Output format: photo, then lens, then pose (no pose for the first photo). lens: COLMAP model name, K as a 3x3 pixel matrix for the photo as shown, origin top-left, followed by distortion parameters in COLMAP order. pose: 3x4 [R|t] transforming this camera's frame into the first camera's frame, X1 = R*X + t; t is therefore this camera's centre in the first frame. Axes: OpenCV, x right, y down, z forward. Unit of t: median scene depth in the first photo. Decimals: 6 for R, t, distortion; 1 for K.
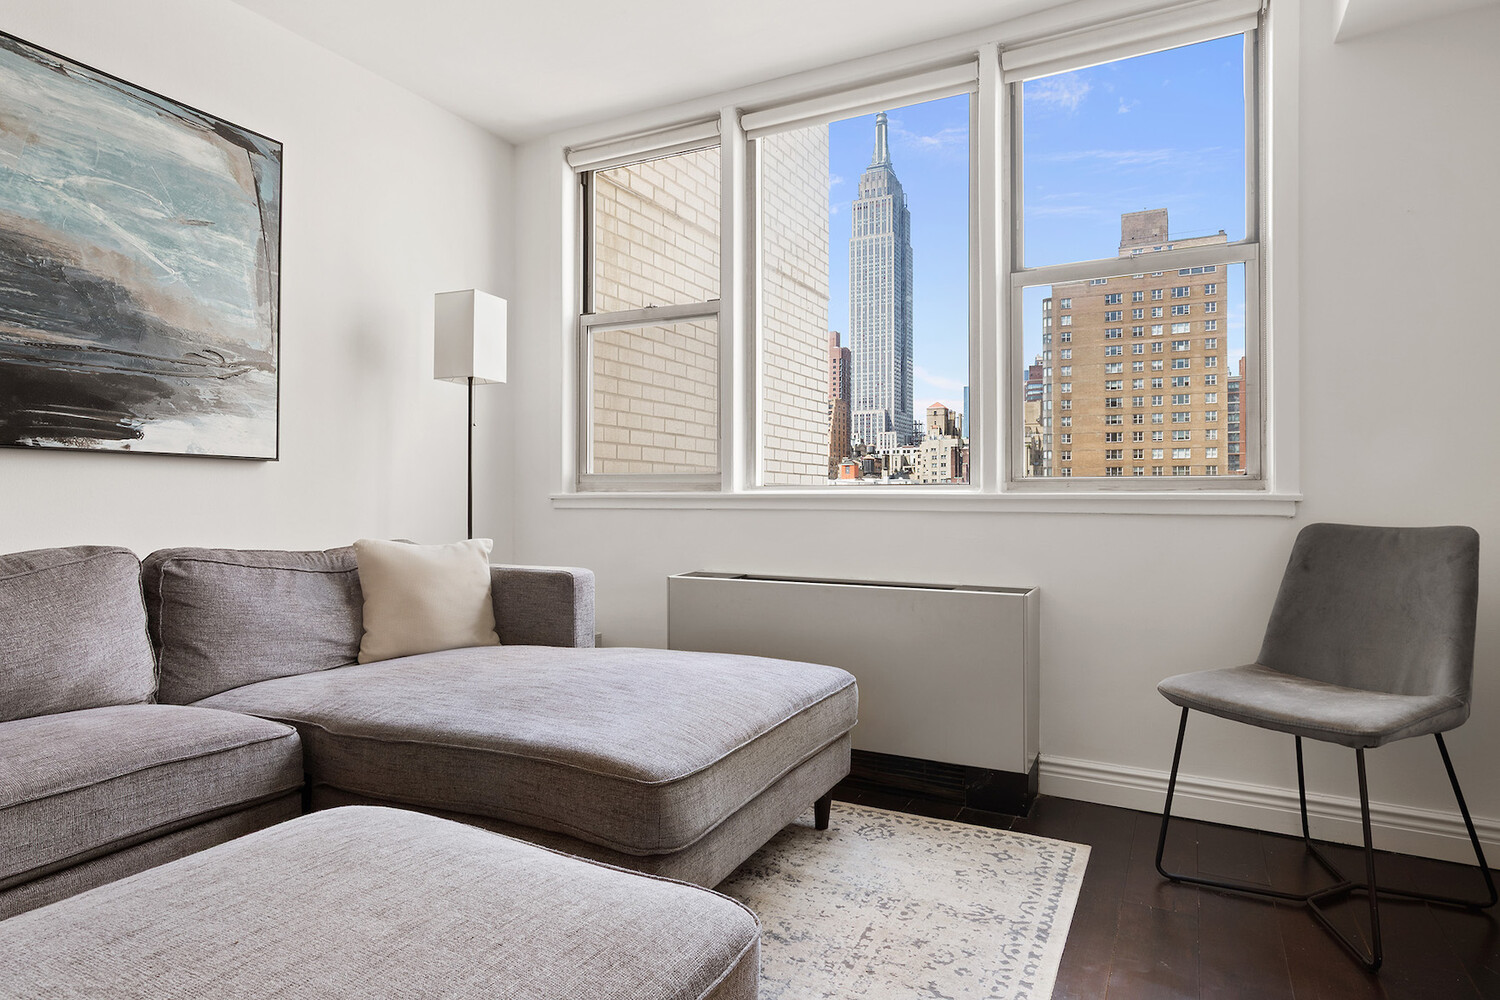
lens RADIAL K [[855.9, 0, 740.0], [0, 855.9, 487.1], [0, 0, 1]] dist [0.009525, 0.002541]
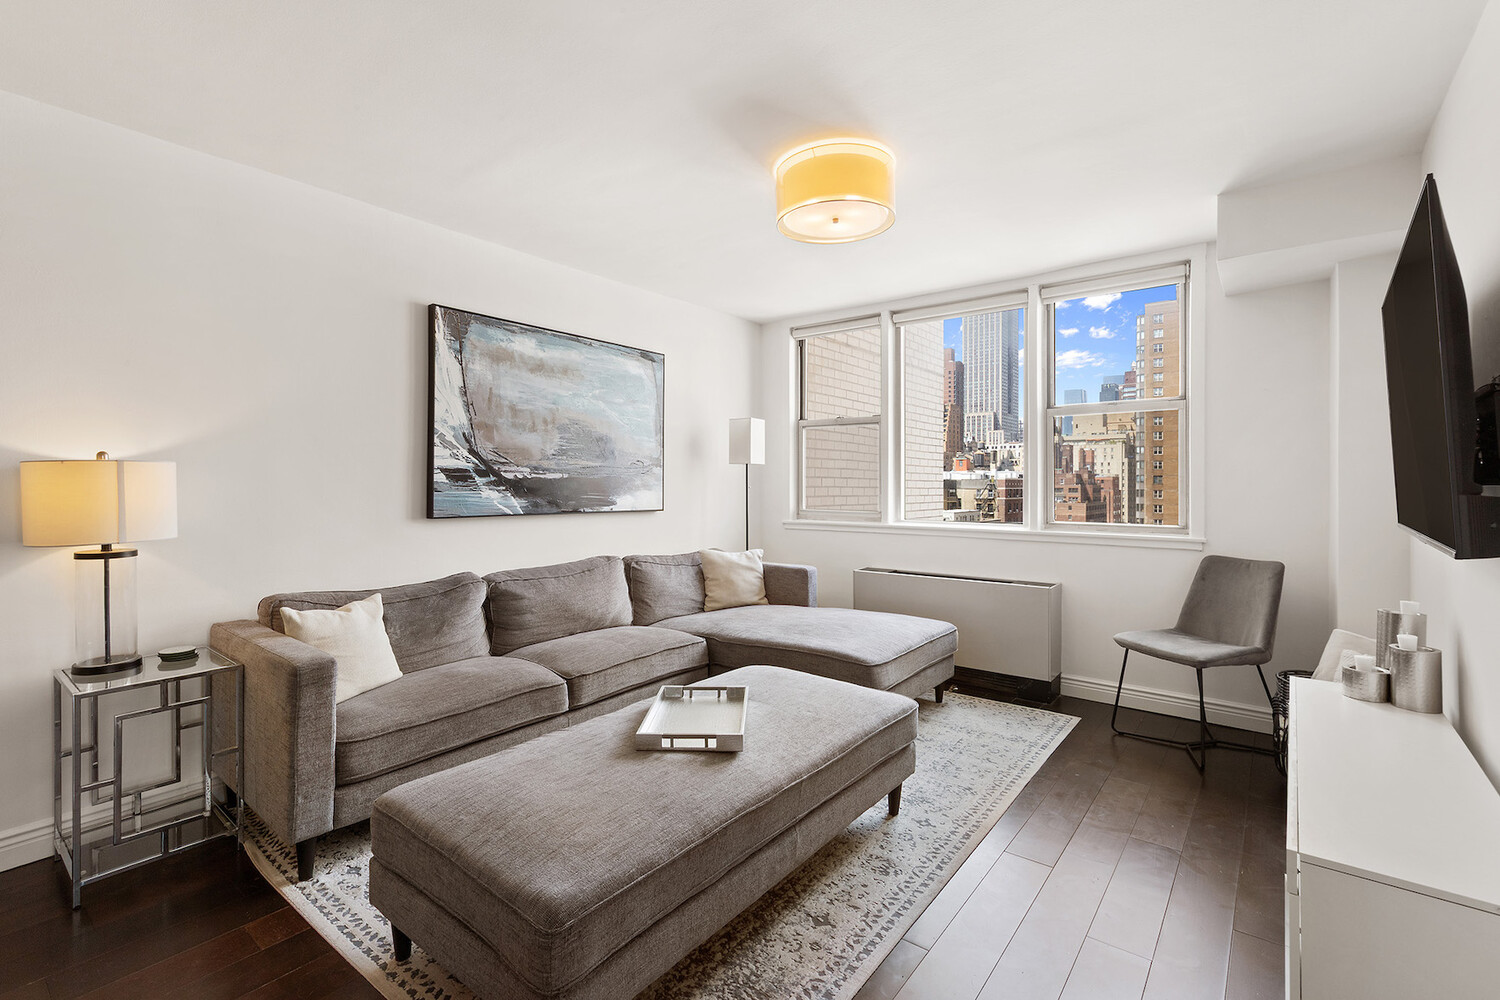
lens RADIAL K [[688.1, 0, 743.7], [0, 688.1, 478.4], [0, 0, 1]] dist [0.016535, 0.000115]
pose [[0.983657, -0.000365, -0.180052, -0.057354], [0.001346, 0.999985, 0.005322, -0.121432], [0.180047, -0.005477, 0.983643, -0.605103]]
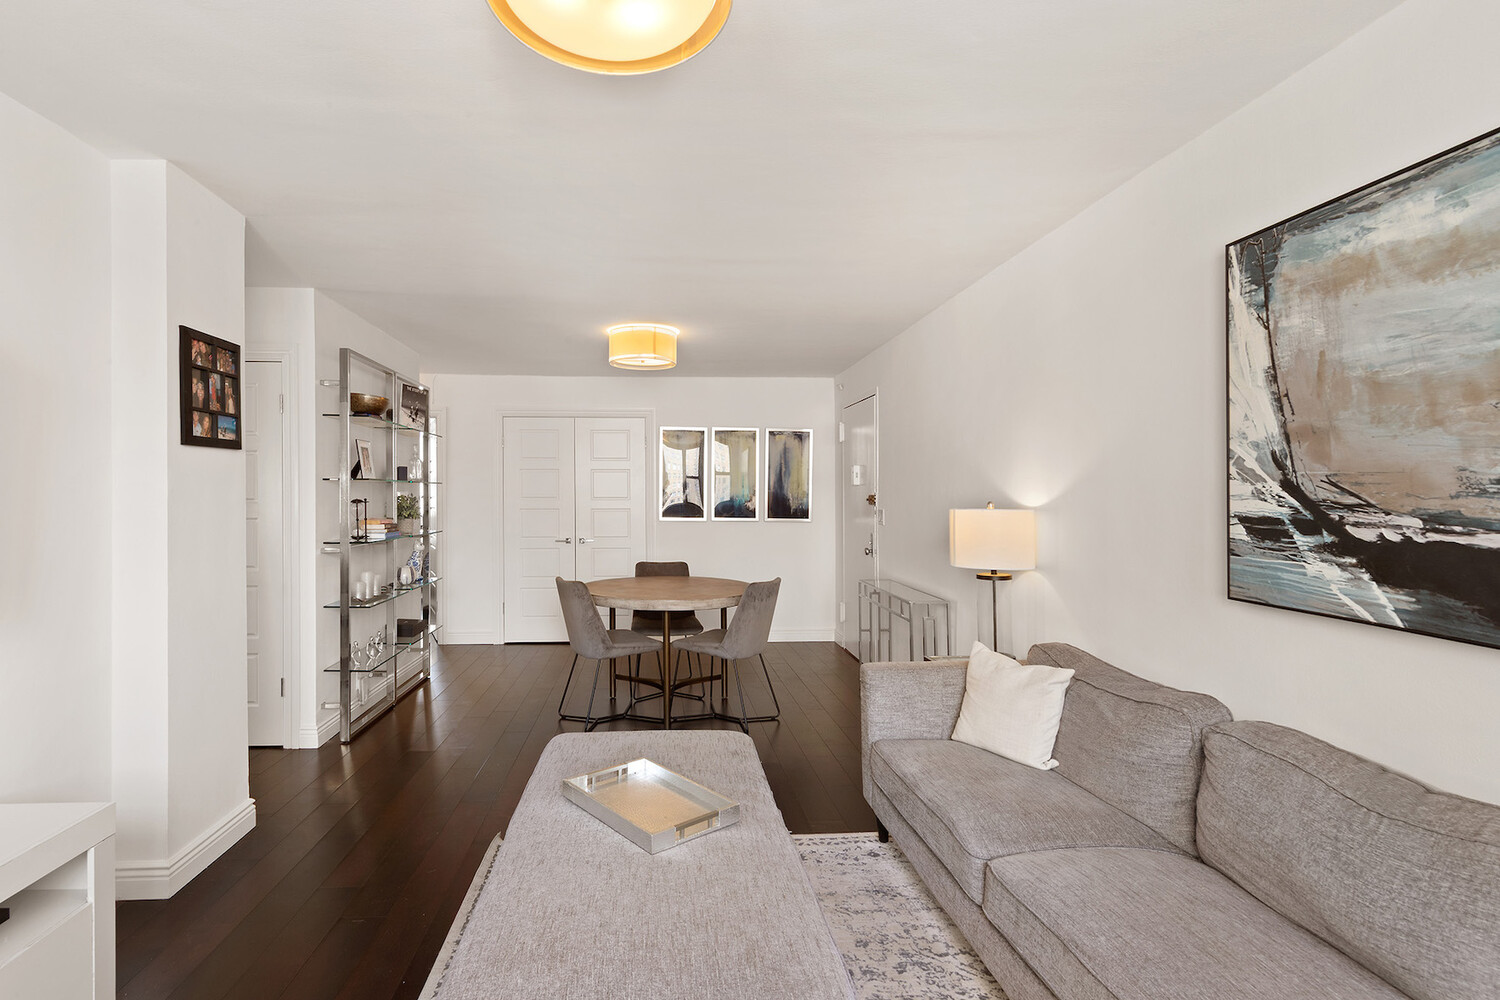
lens RADIAL K [[712.5, 0, 753.9], [0, 712.5, 498.4], [0, 0, 1]] dist [0.001390, 0.000052]
pose [[-0.804050, 0.003600, -0.594551, 0.050485], [0.009383, 0.999934, -0.006635, -0.153209], [0.594488, -0.010914, -0.804031, 0.856605]]
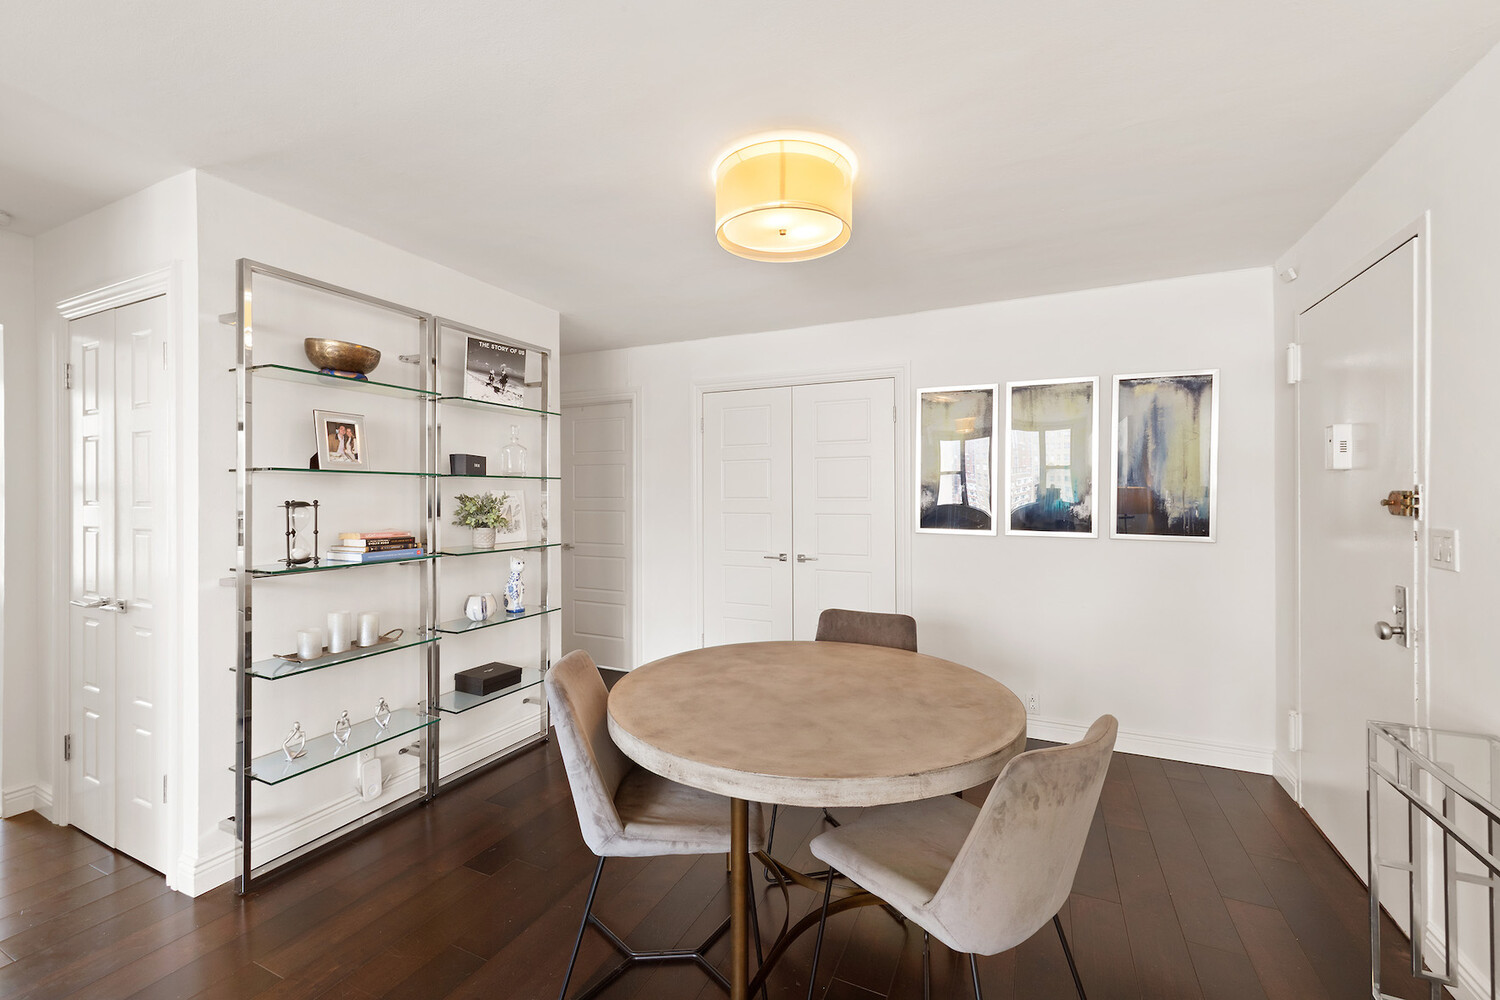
lens RADIAL K [[597.6, 0, 748.2], [0, 597.6, 496.6], [0, 0, 1]] dist [0.009302, -0.000269]
pose [[-0.999277, 0.003474, -0.037863, -0.750515], [0.003965, 0.999909, -0.012907, -0.162005], [0.037815, -0.013047, -0.999200, -0.019068]]
